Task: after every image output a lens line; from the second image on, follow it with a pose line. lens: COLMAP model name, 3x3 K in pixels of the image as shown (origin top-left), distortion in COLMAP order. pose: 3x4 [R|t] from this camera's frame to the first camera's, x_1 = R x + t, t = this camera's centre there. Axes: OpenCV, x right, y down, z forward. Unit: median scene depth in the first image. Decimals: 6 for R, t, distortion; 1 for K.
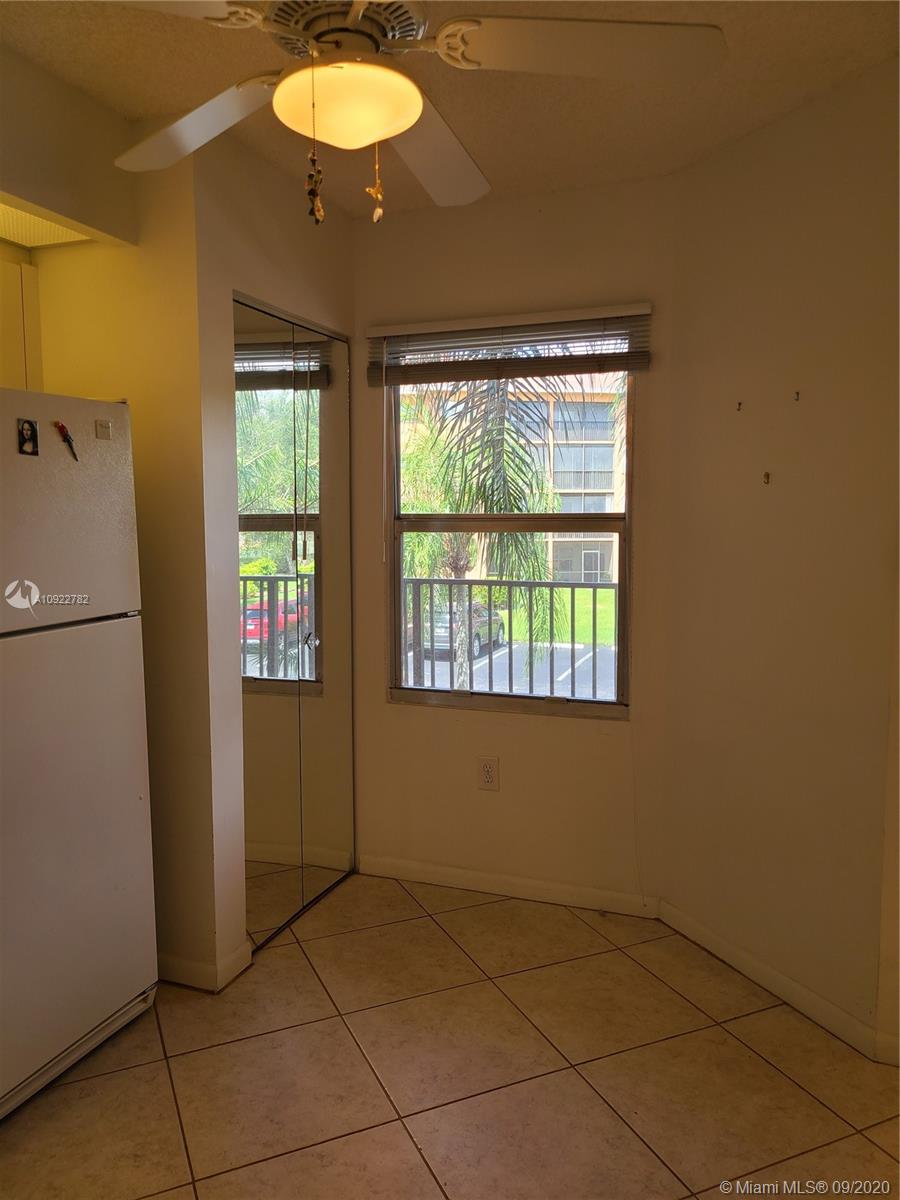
lens RADIAL K [[900.2, 0, 451.3], [0, 900.2, 601.5], [0, 0, 1]] dist [0.036388, -0.011982]
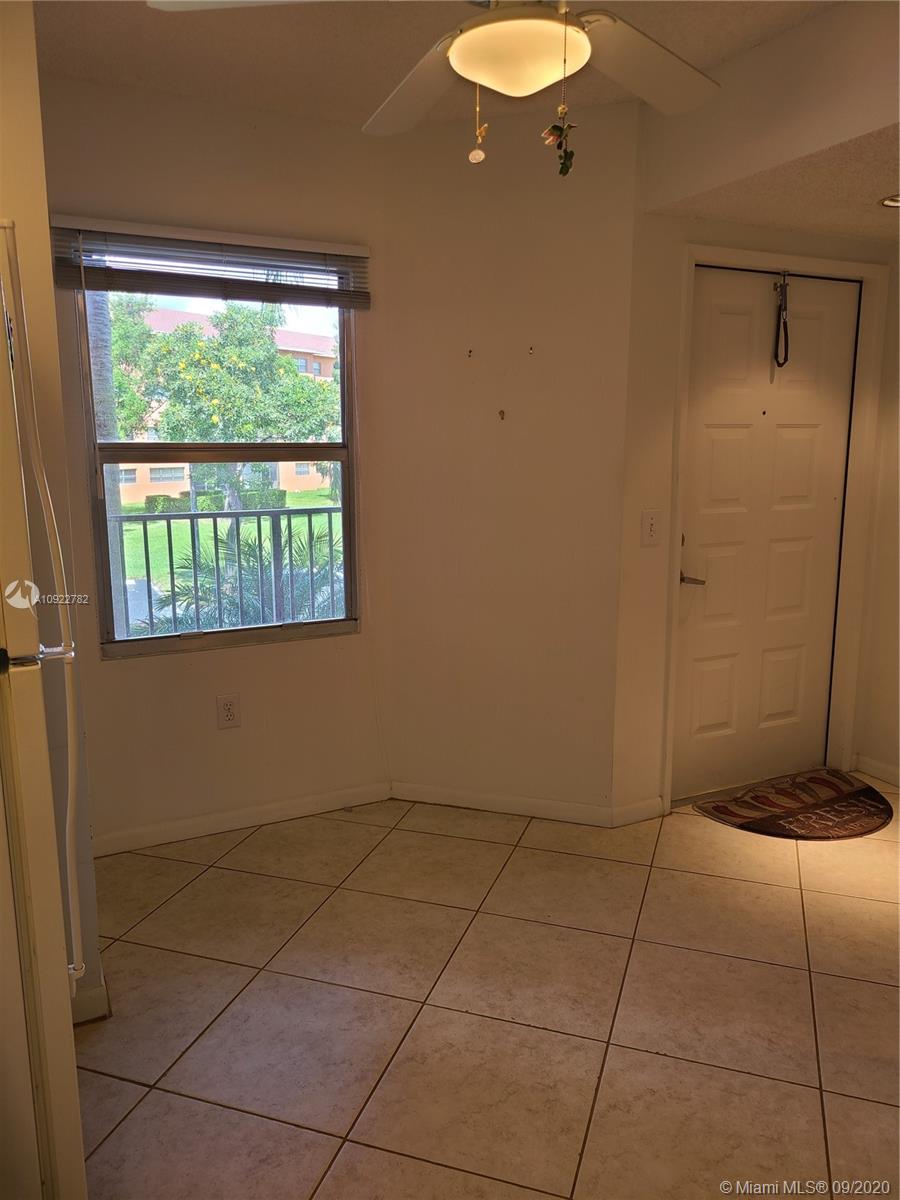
lens RADIAL K [[900.2, 0, 453.0], [0, 900.2, 599.0], [0, 0, 1]] dist [0.036388, -0.011982]
pose [[0.675797, -0.127783, 0.725927, -0.546490], [0.070658, 0.991553, 0.108762, -0.021563], [-0.733693, -0.022209, 0.679118, 0.176027]]
